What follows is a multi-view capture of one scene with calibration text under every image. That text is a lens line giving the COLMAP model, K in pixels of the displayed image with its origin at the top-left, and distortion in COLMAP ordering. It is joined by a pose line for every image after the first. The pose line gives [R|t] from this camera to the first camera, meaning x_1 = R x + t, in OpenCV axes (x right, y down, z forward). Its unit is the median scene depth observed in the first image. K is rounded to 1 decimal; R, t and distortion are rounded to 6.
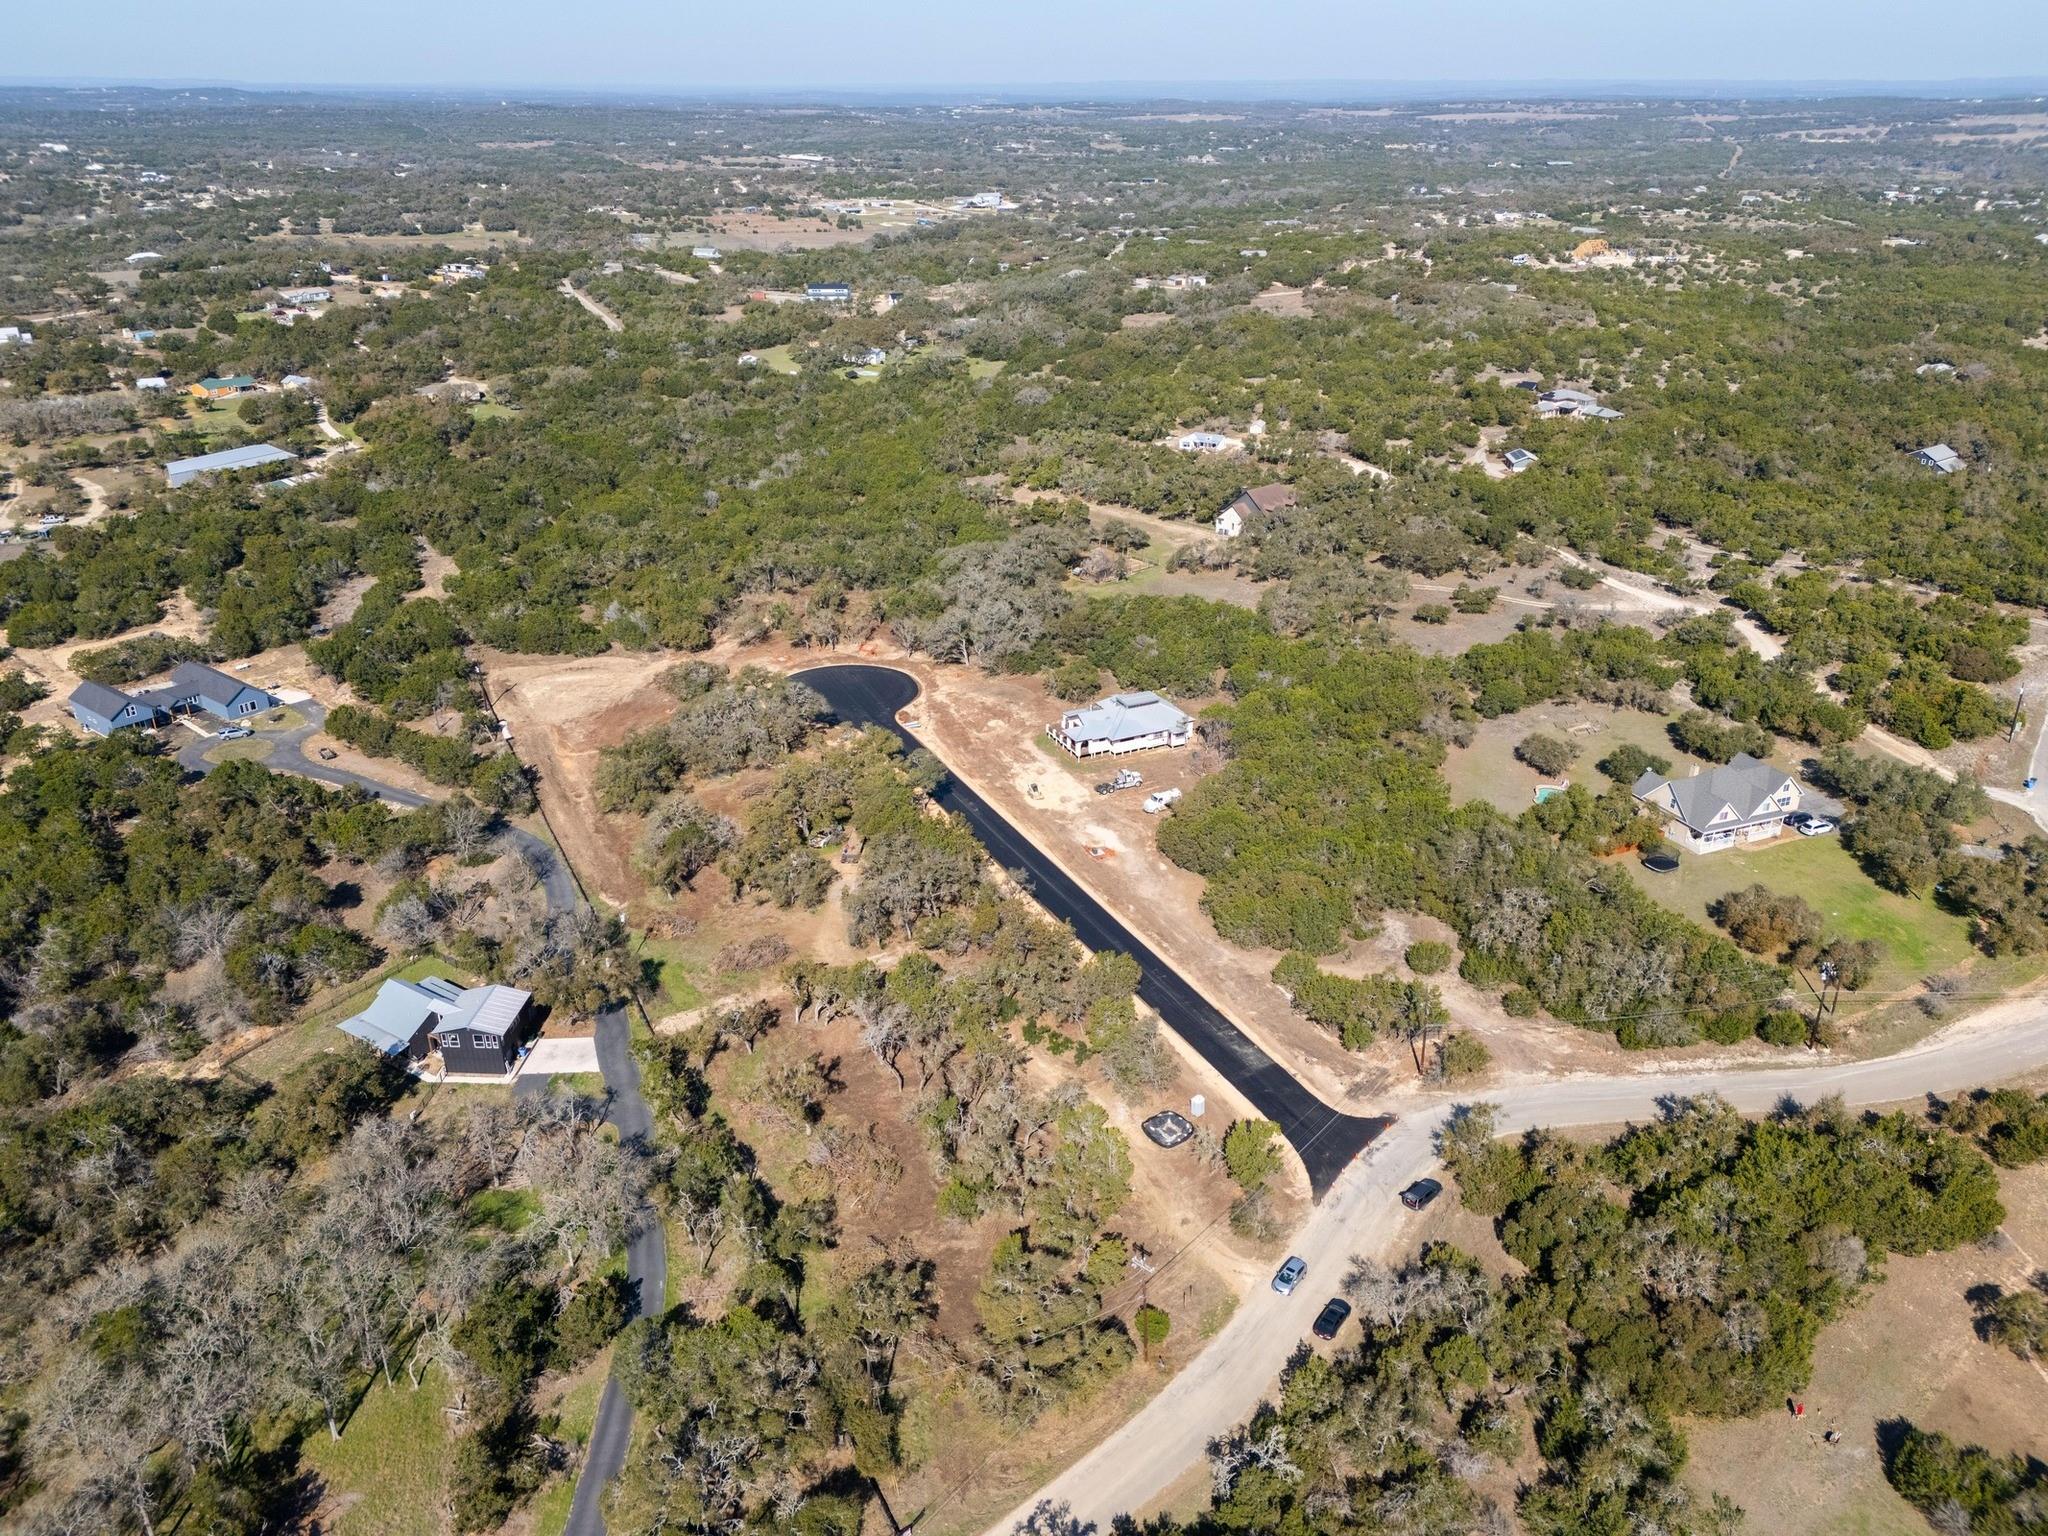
lens RADIAL K [[1506.0, 0, 1031.4], [0, 1506.0, 757.2], [0, 0, 1]] dist [0.083086, -0.086612]
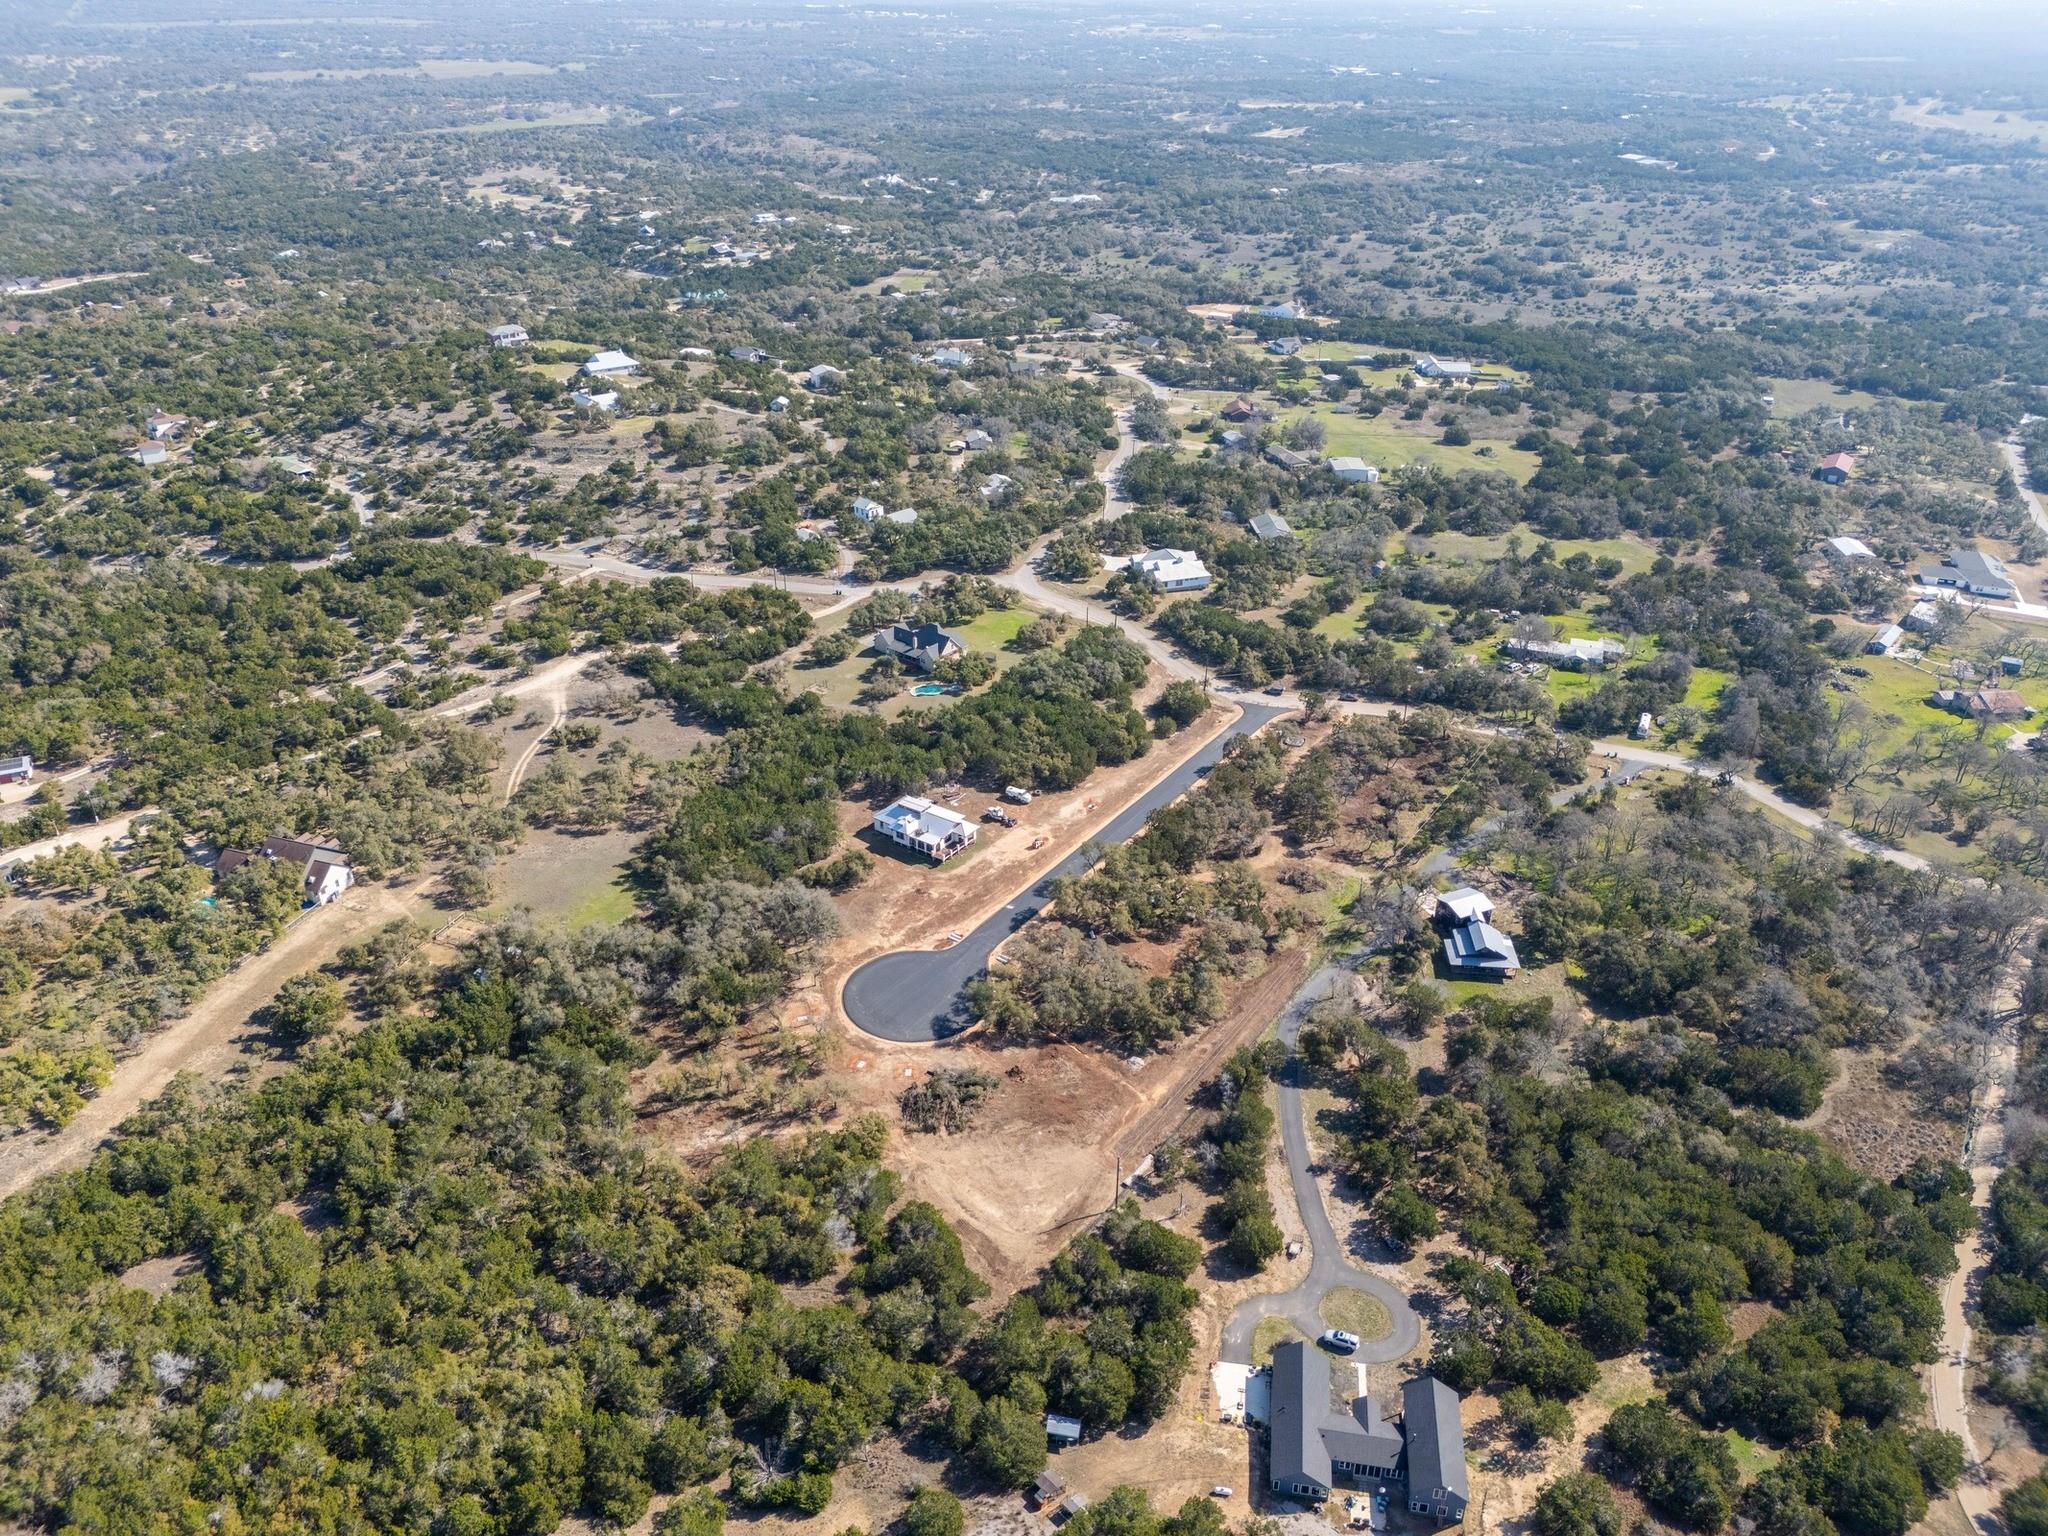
lens RADIAL K [[1506.0, 0, 1031.4], [0, 1506.0, 757.2], [0, 0, 1]] dist [0.083086, -0.086612]
pose [[-0.482111, -0.404120, 0.777339, -0.846097], [0.365866, 0.713325, 0.597753, -0.703568], [-0.796060, 0.572586, -0.196048, 0.986302]]
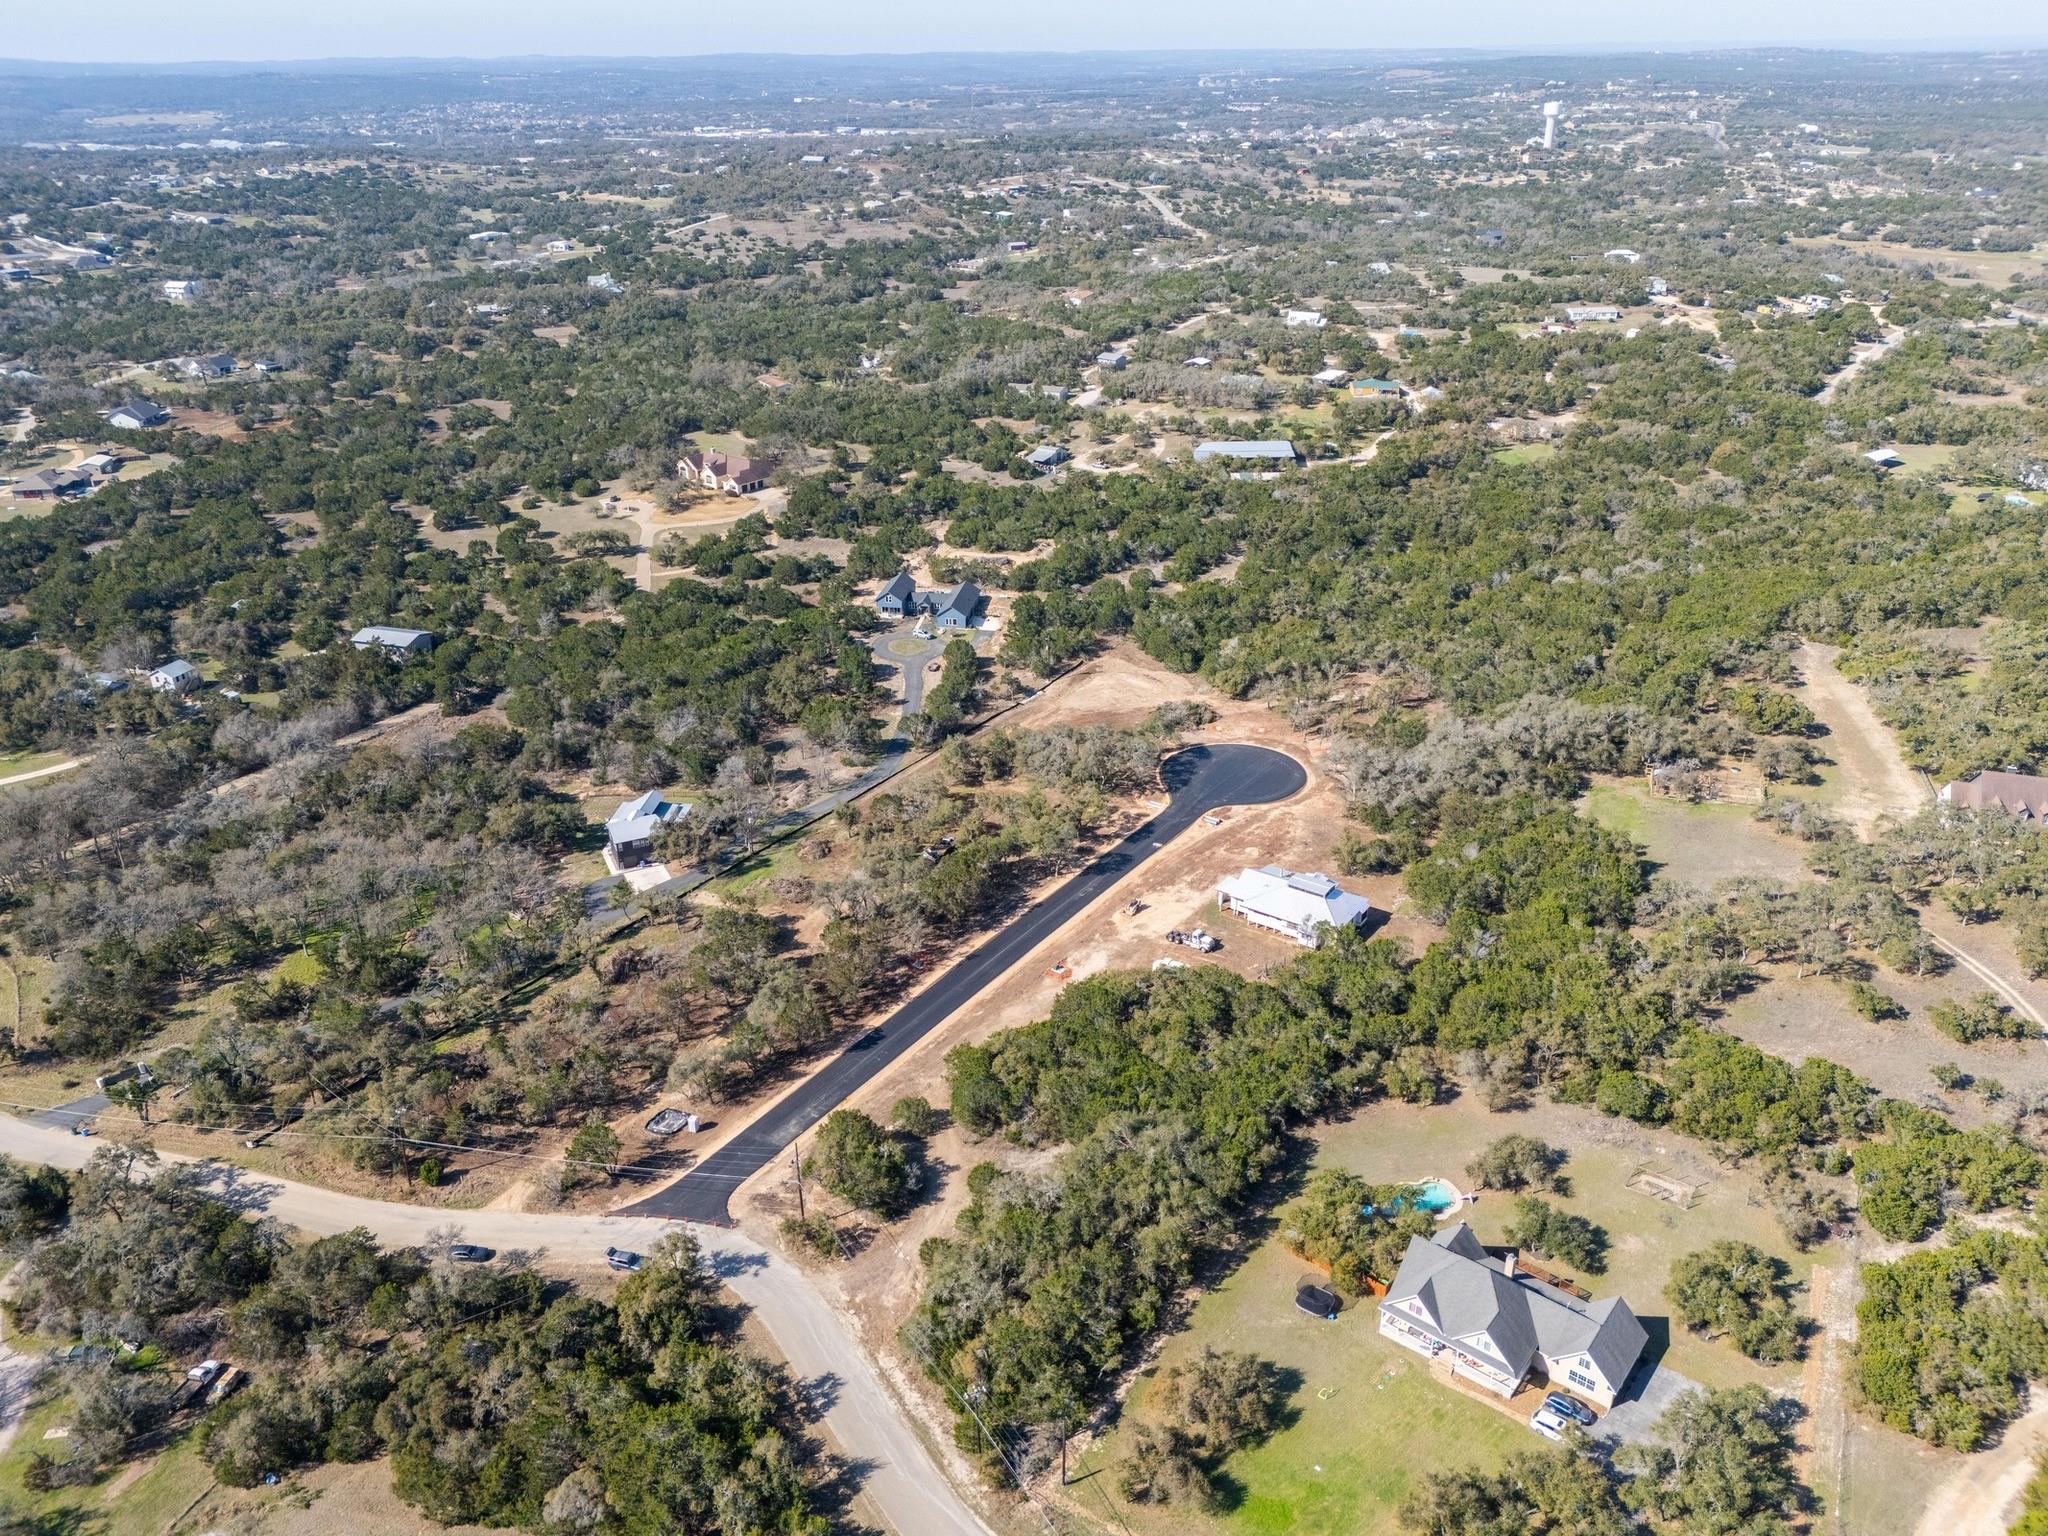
lens RADIAL K [[1506.0, 0, 1031.4], [0, 1506.0, 757.2], [0, 0, 1]] dist [0.083086, -0.086612]
pose [[0.487784, 0.371894, -0.789786, 0.599826], [-0.360503, 0.909784, 0.205746, -0.208610], [0.795050, 0.184361, 0.577846, 0.256533]]
